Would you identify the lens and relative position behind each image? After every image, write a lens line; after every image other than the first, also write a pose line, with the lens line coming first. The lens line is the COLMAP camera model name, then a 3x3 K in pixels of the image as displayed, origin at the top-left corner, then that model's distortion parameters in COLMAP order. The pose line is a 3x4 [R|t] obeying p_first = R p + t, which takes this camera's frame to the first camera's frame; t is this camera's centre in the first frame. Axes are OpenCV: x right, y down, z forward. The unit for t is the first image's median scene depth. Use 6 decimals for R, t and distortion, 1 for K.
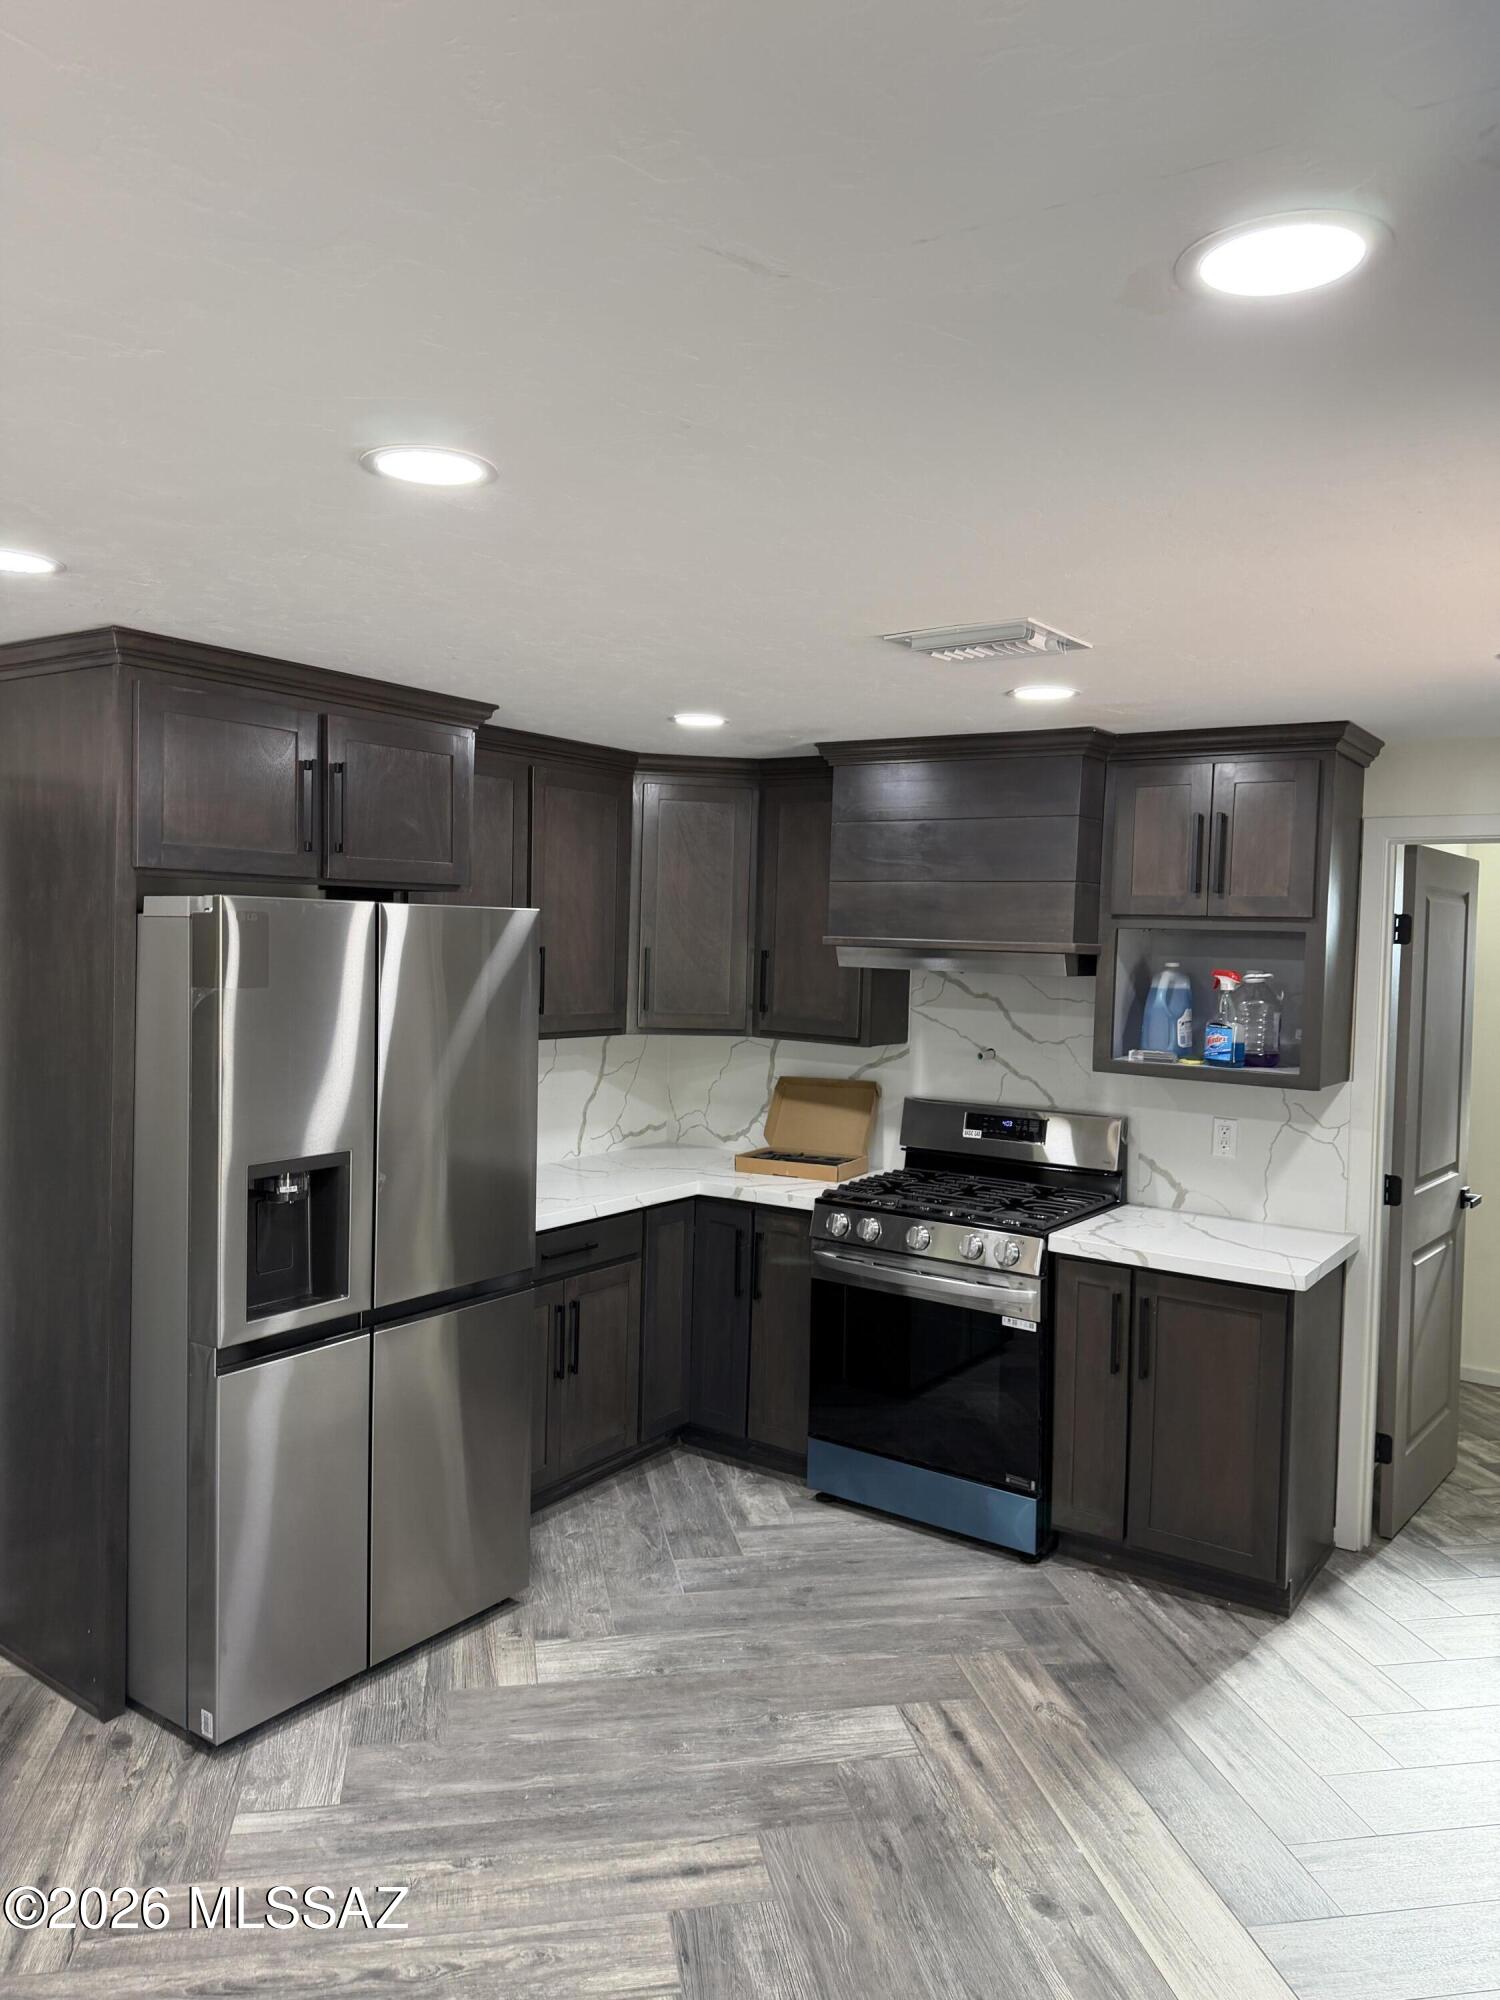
lens RADIAL K [[1423.3, 0, 749.8], [0, 1423.3, 996.5], [0, 0, 1]] dist [0.011548, -0.015986]
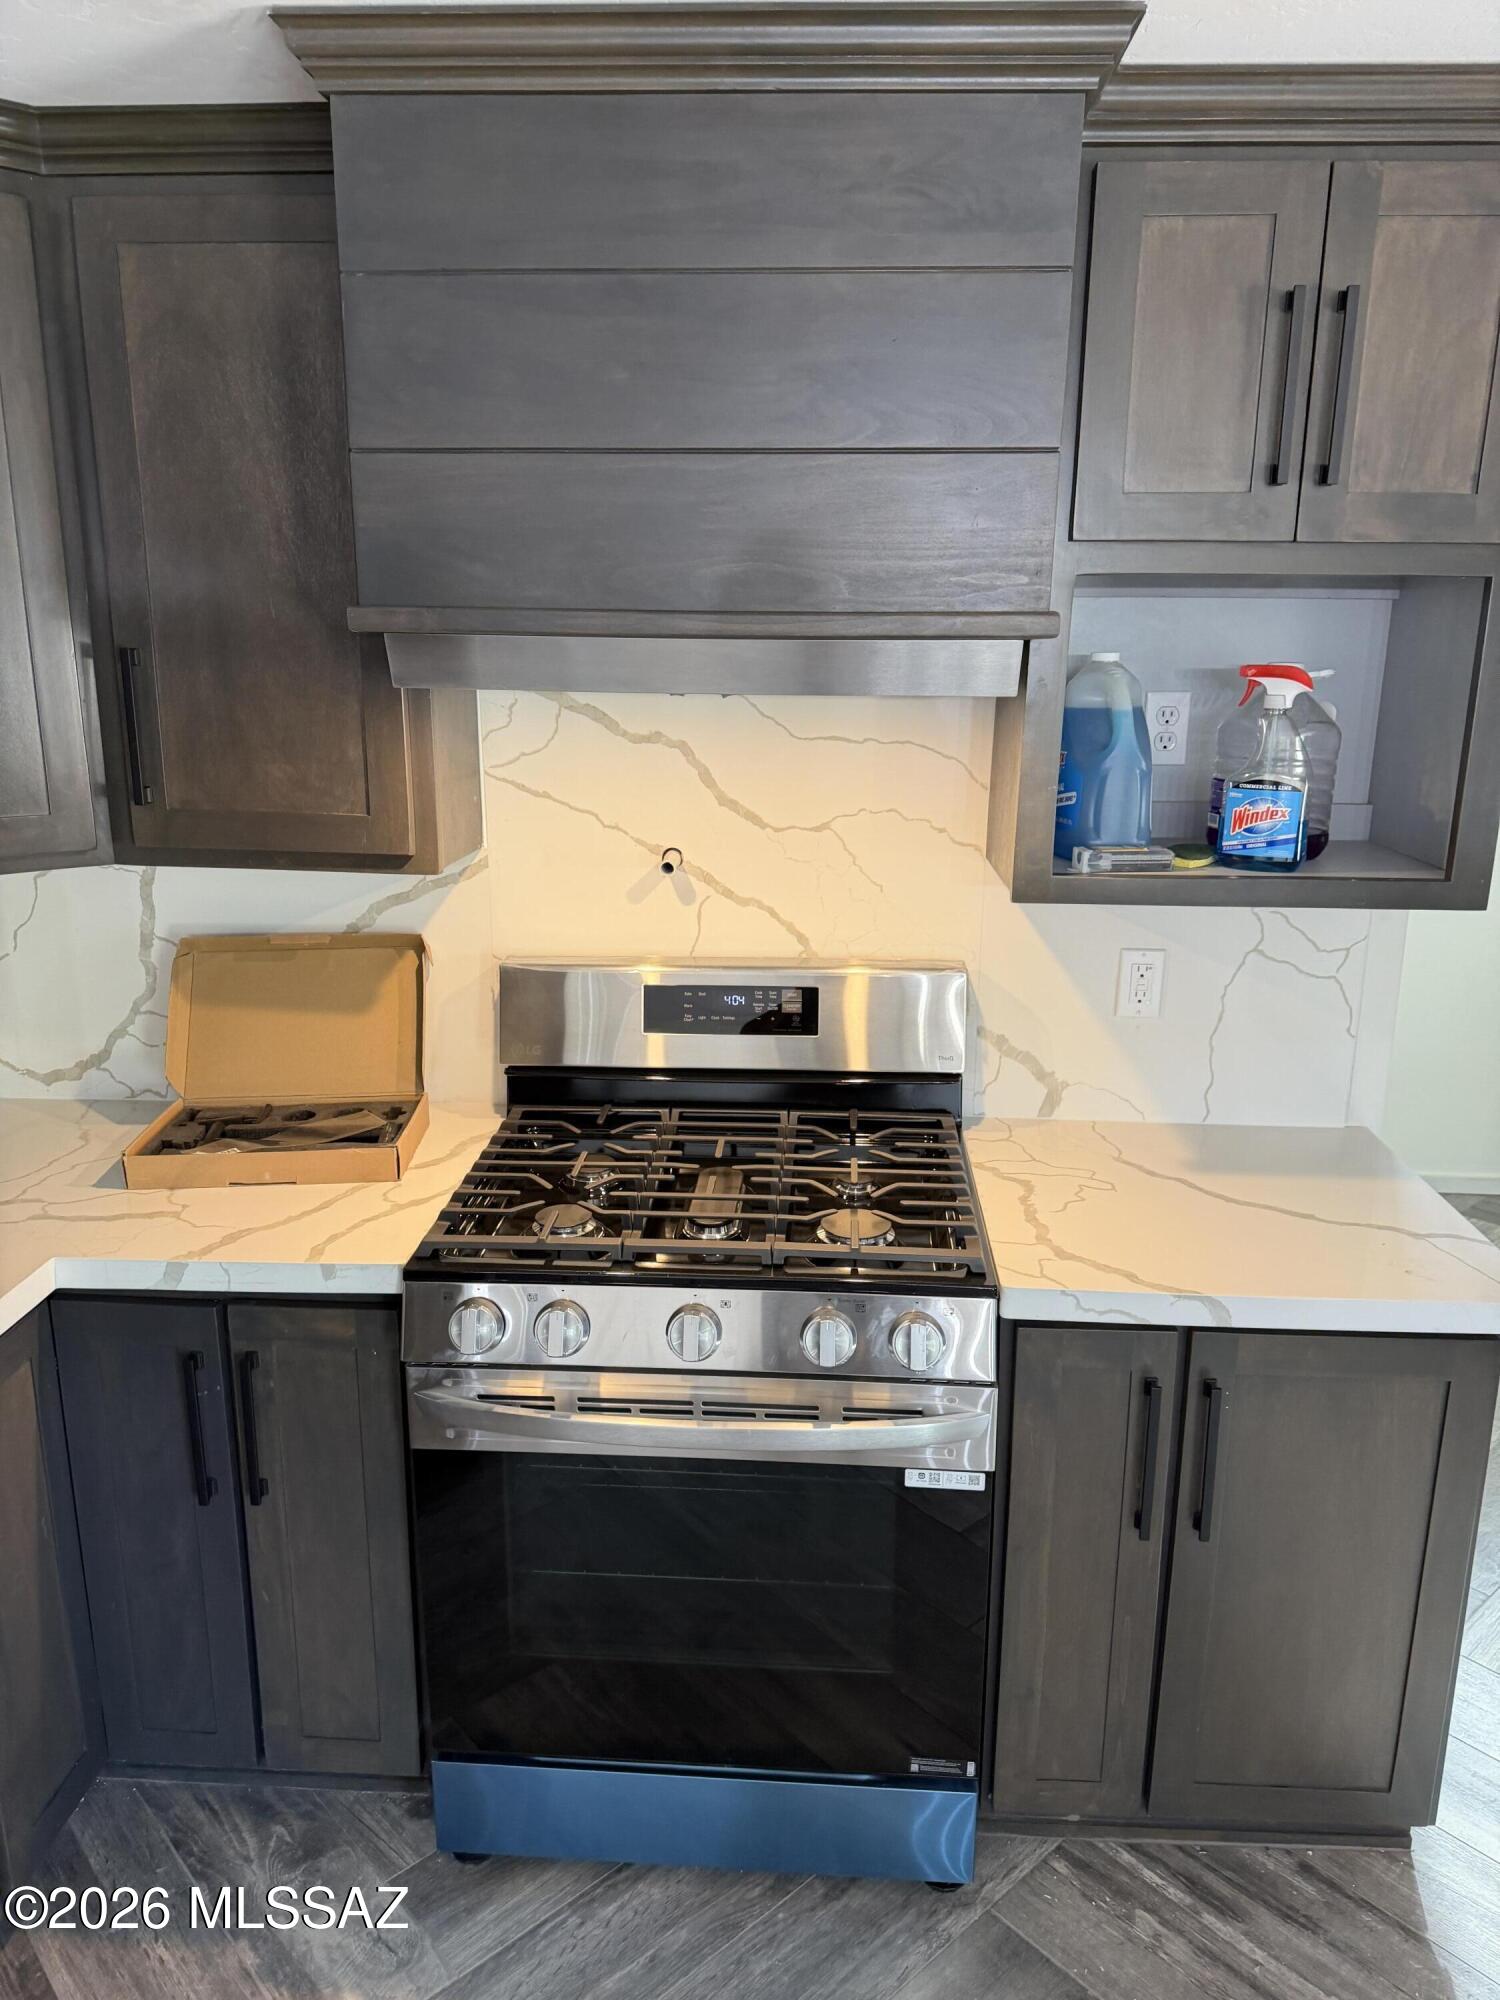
lens RADIAL K [[1423.3, 0, 750.6], [0, 1423.3, 999.0], [0, 0, 1]] dist [0.011548, -0.015986]
pose [[0.854059, -0.152299, 0.497382, -0.060580], [0.043619, 0.973779, 0.223274, -0.021781], [-0.518344, -0.168994, 0.838308, 0.612564]]
